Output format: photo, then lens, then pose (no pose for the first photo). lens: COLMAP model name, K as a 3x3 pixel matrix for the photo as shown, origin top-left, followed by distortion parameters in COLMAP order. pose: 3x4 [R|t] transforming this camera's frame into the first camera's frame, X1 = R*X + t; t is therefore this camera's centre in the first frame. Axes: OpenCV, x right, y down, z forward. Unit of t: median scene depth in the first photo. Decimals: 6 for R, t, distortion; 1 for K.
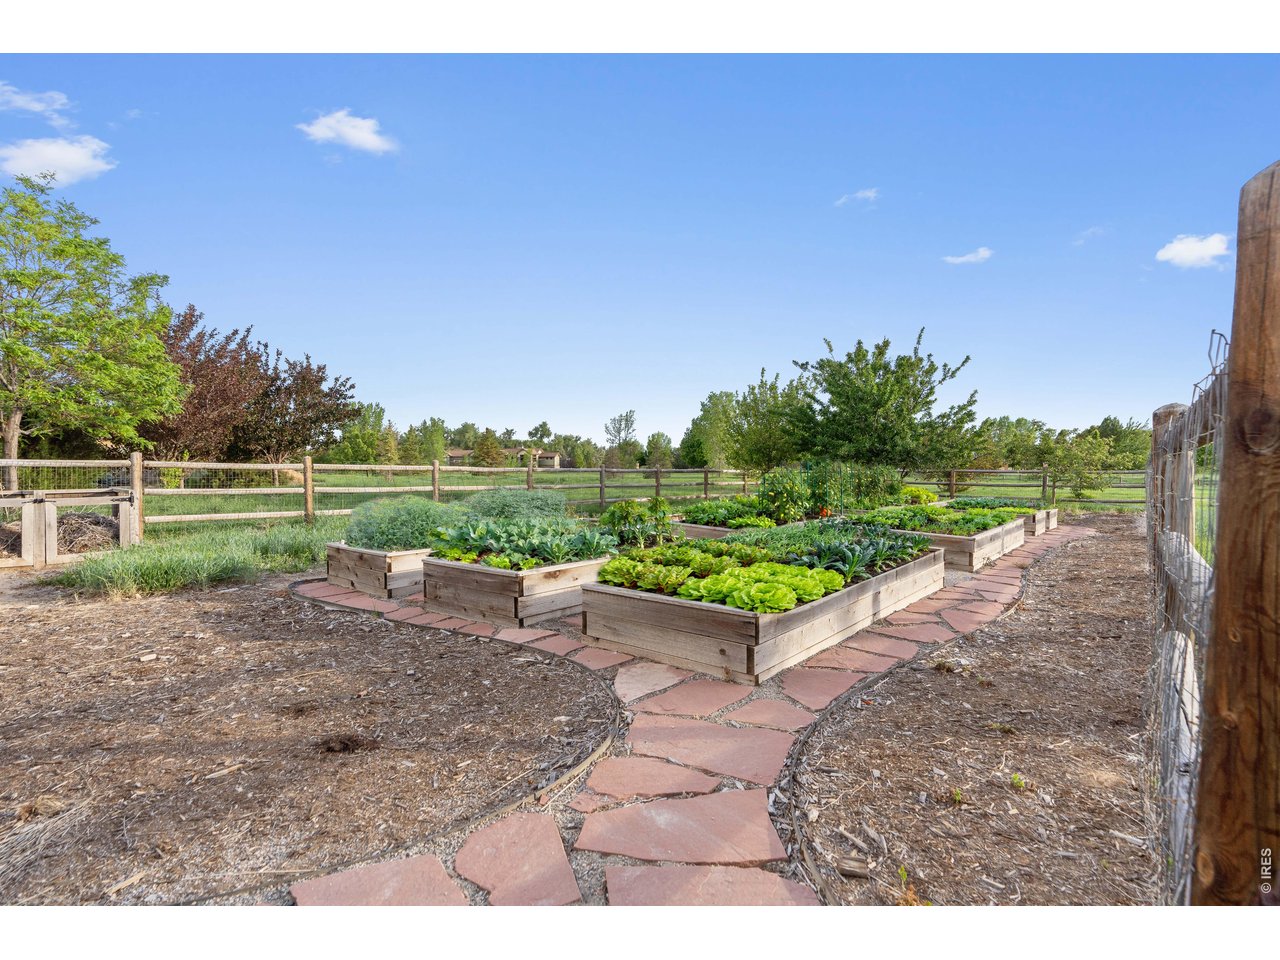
lens RADIAL K [[590.1, 0, 638.8], [0, 590.1, 485.1], [0, 0, 1]] dist [0.010237, 0.000210]
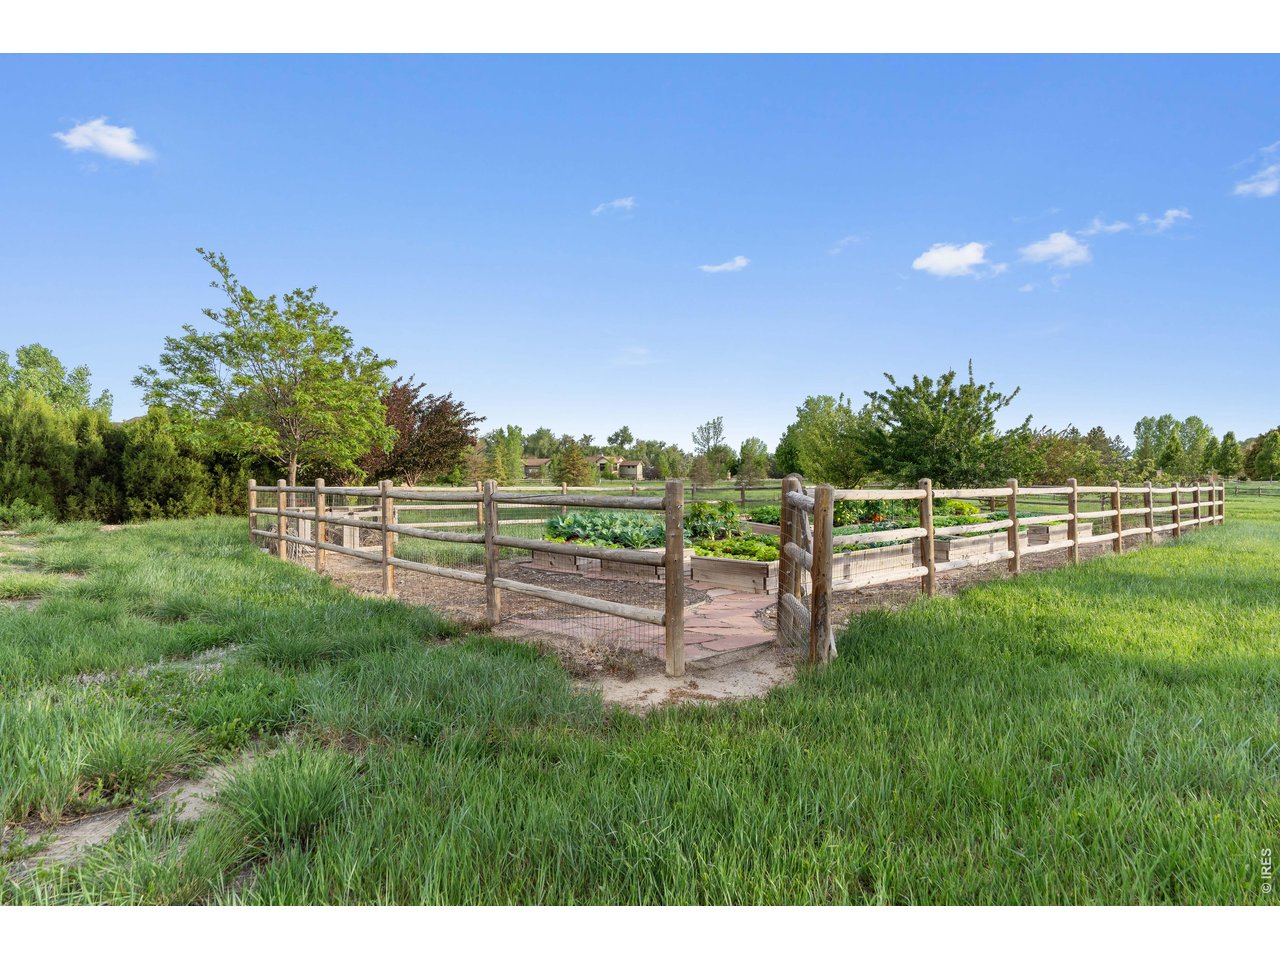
lens RADIAL K [[590.1, 0, 638.8], [0, 590.1, 485.1], [0, 0, 1]] dist [0.010237, 0.000210]
pose [[0.988599, -0.005705, -0.150464, 0.006782], [0.002504, 0.999767, -0.021457, -0.006563], [0.150552, 0.020835, 0.988383, -0.196216]]
